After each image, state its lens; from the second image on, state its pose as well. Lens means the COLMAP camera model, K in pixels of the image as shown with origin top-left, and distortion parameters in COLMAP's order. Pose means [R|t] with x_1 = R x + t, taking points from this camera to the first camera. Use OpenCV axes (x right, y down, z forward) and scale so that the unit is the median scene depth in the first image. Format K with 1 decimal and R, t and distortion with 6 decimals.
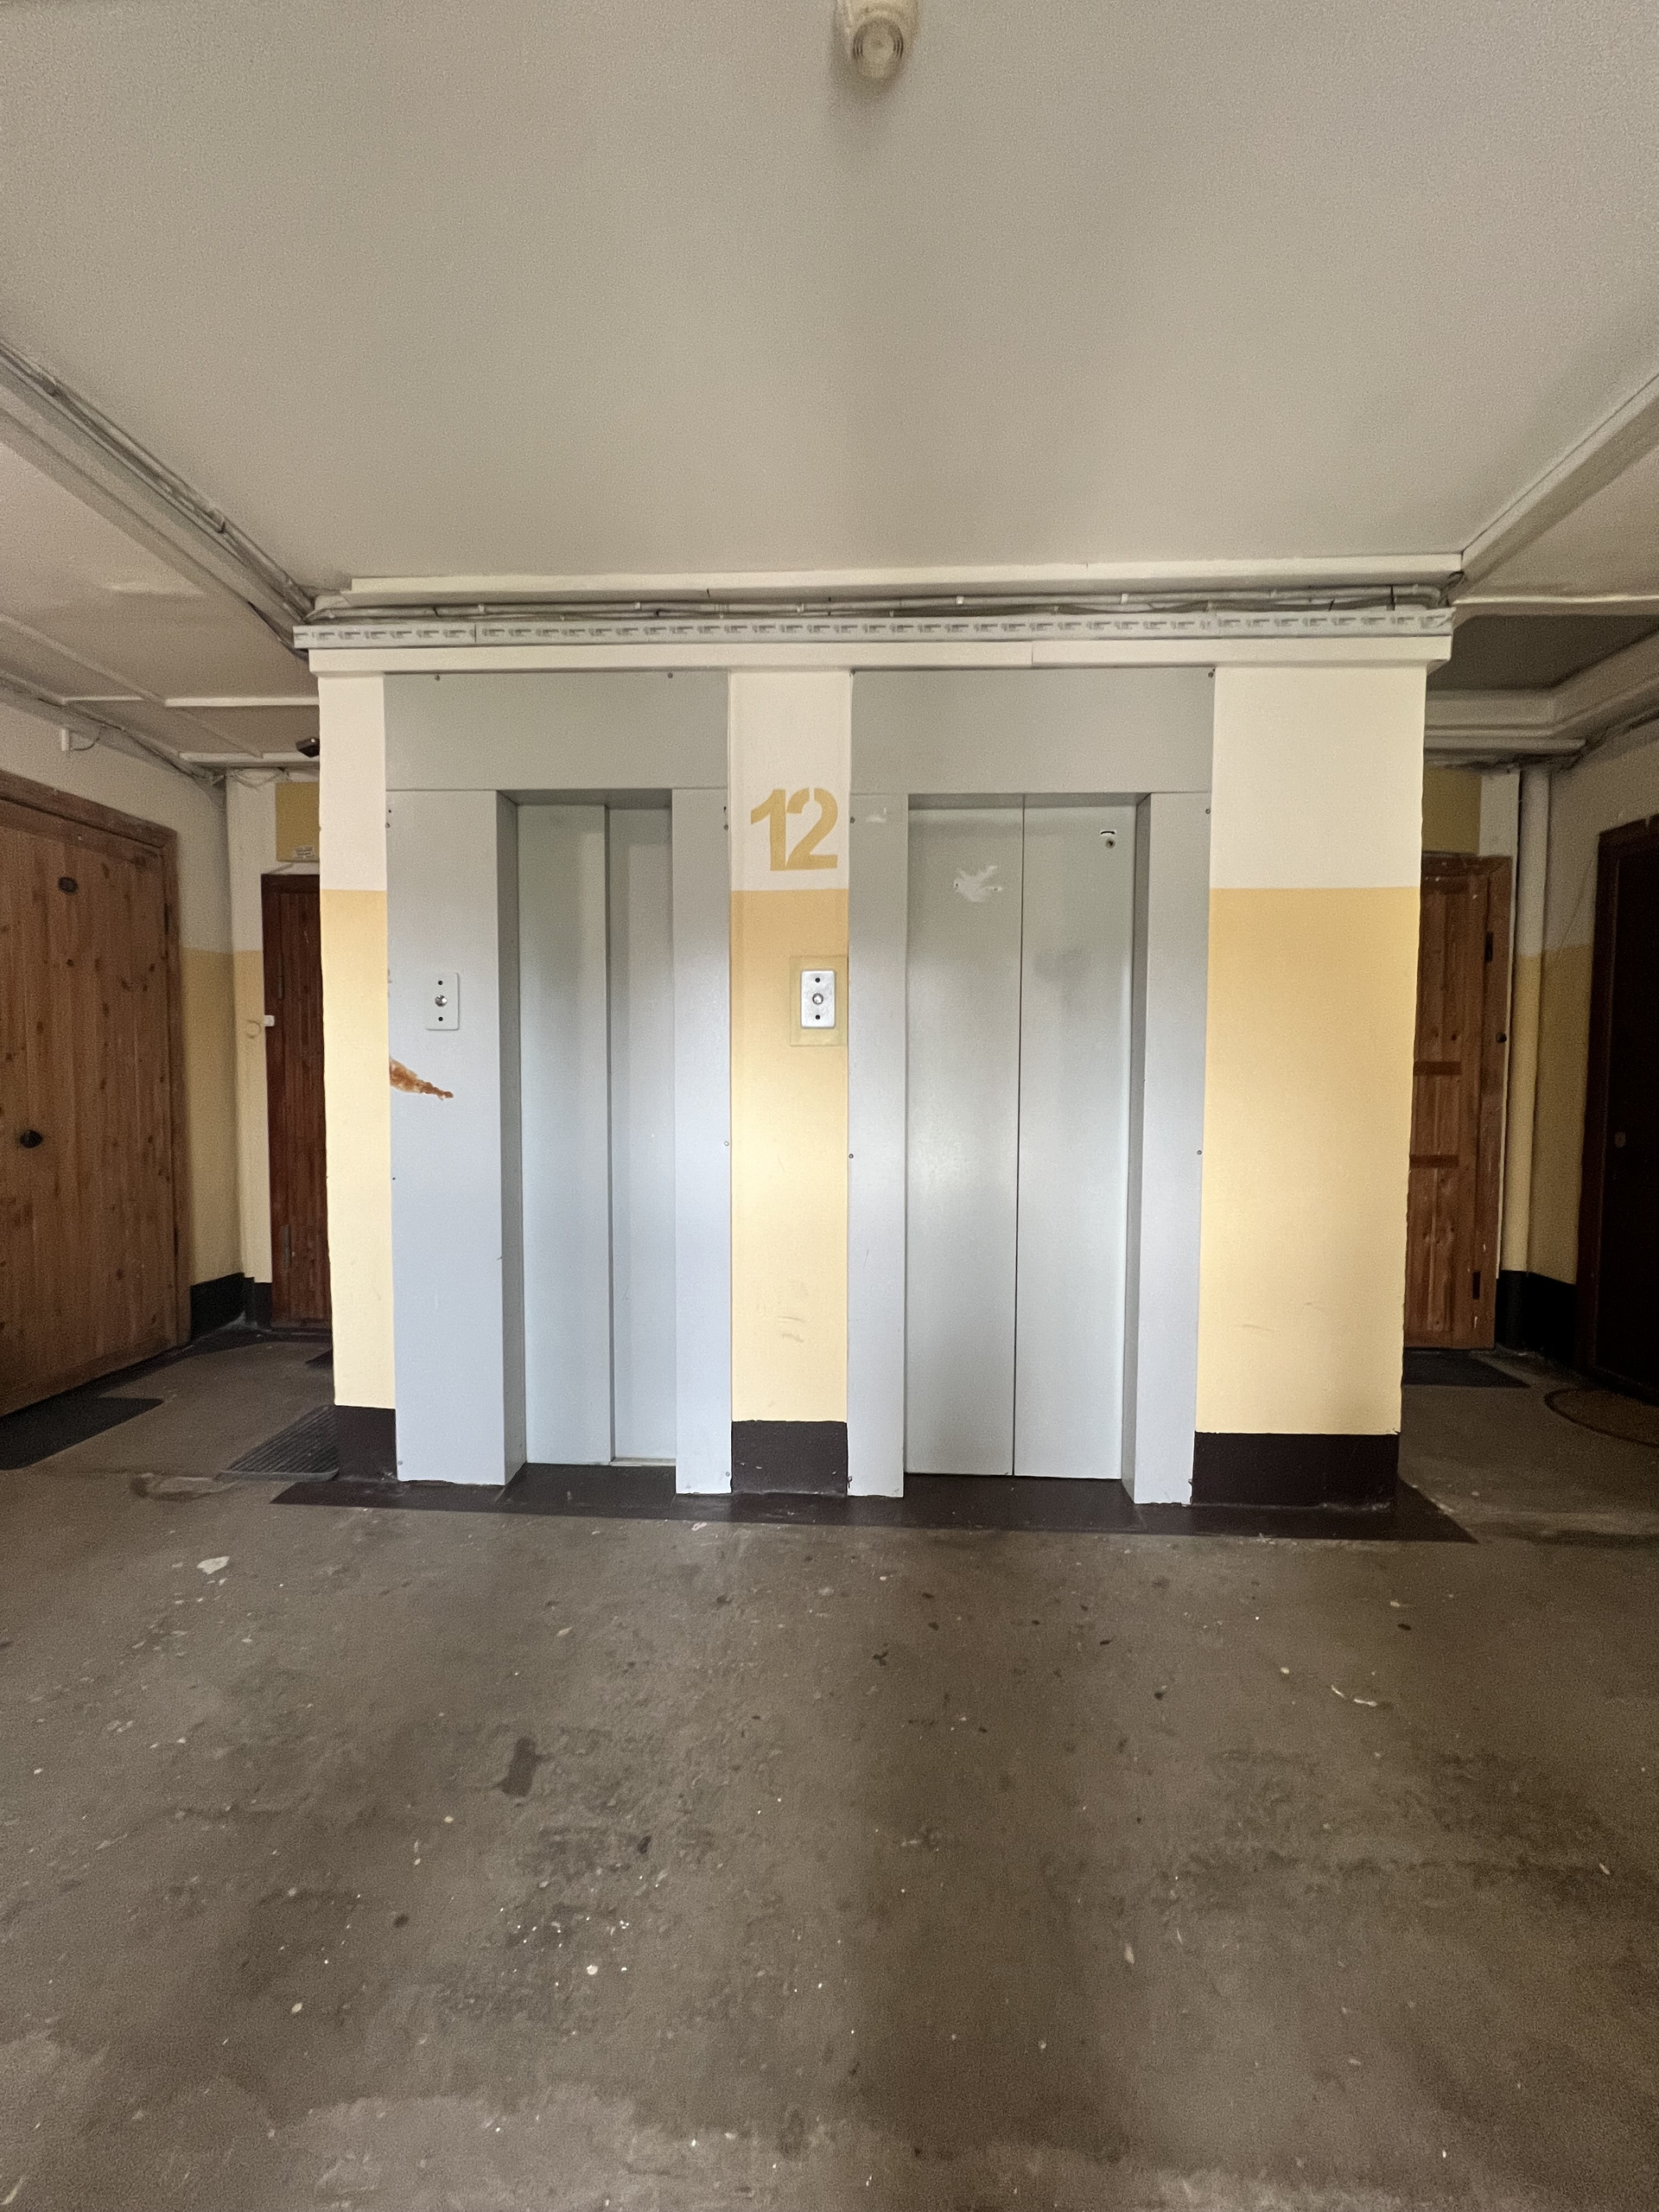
lens RADIAL K [[881.1, 0, 832.9], [0, 881.1, 1112.0], [0, 0, 1]] dist [-0.003168, 0.000516]
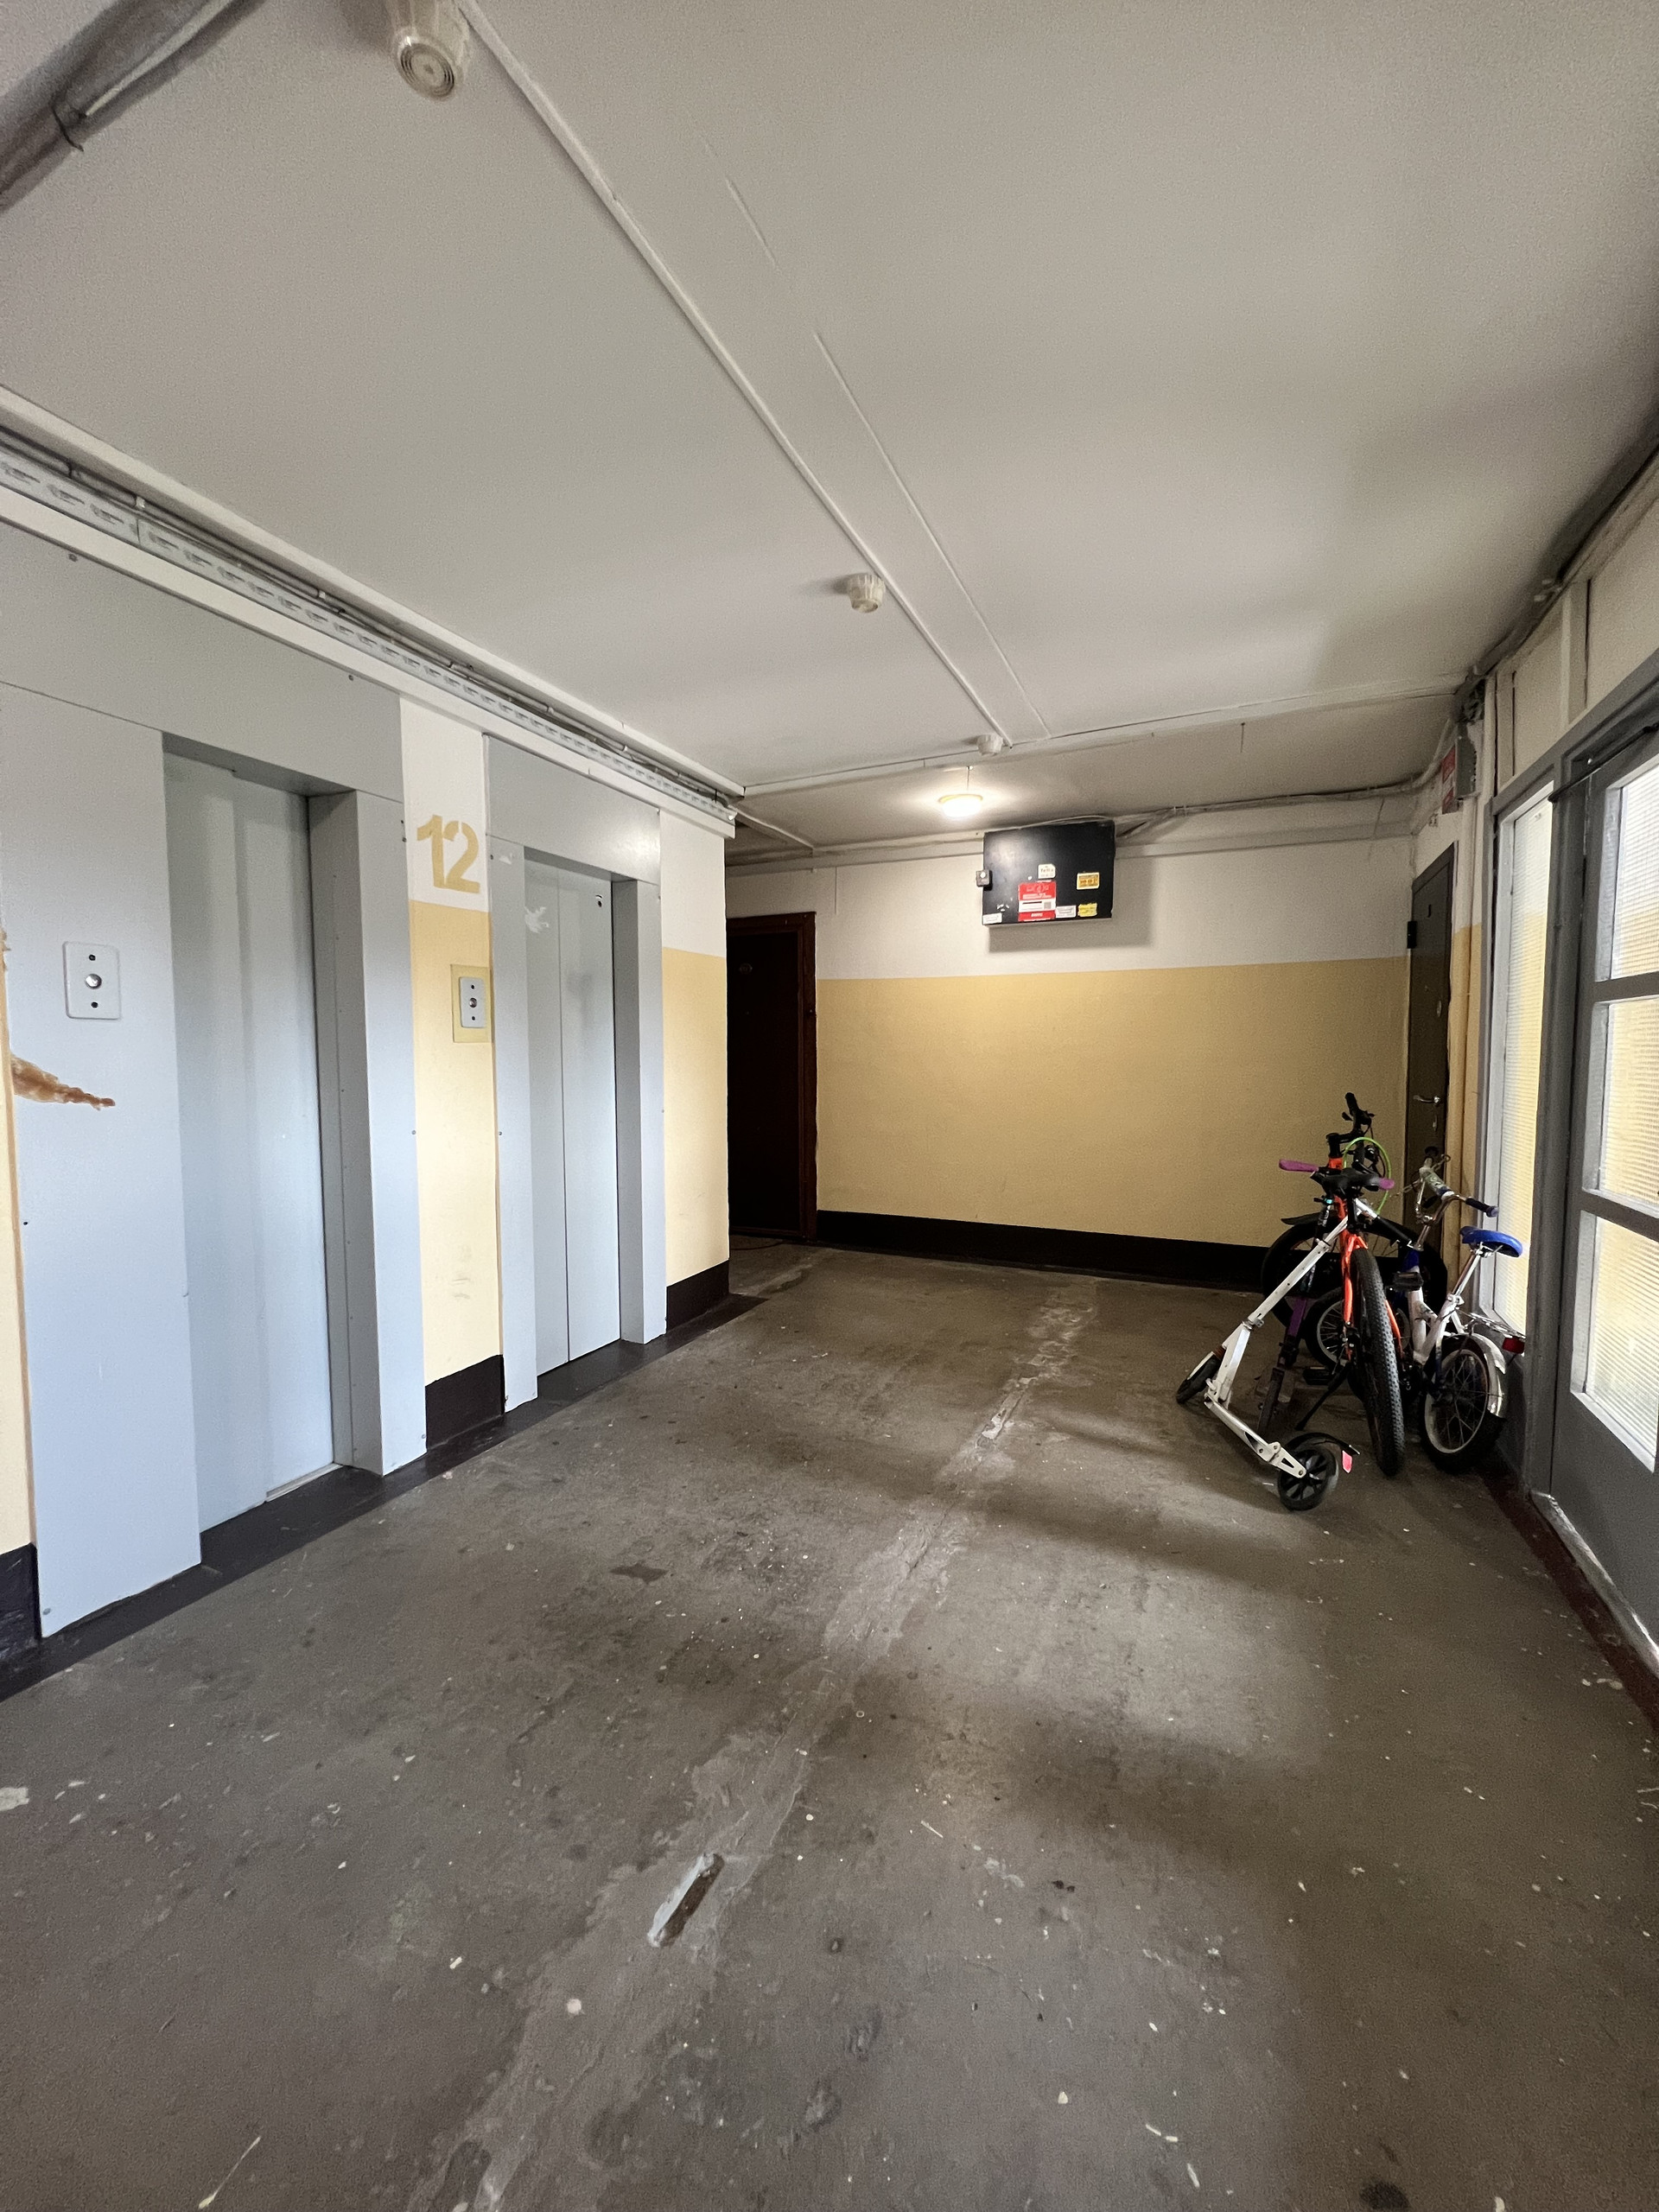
lens RADIAL K [[881.1, 0, 839.2], [0, 881.1, 1105.1], [0, 0, 1]] dist [-0.003168, 0.000516]
pose [[0.364395, -0.059727, 0.929327, -0.954223], [0.048269, 0.997811, 0.045202, -0.021765], [-0.929992, 0.028387, 0.366481, 0.117433]]
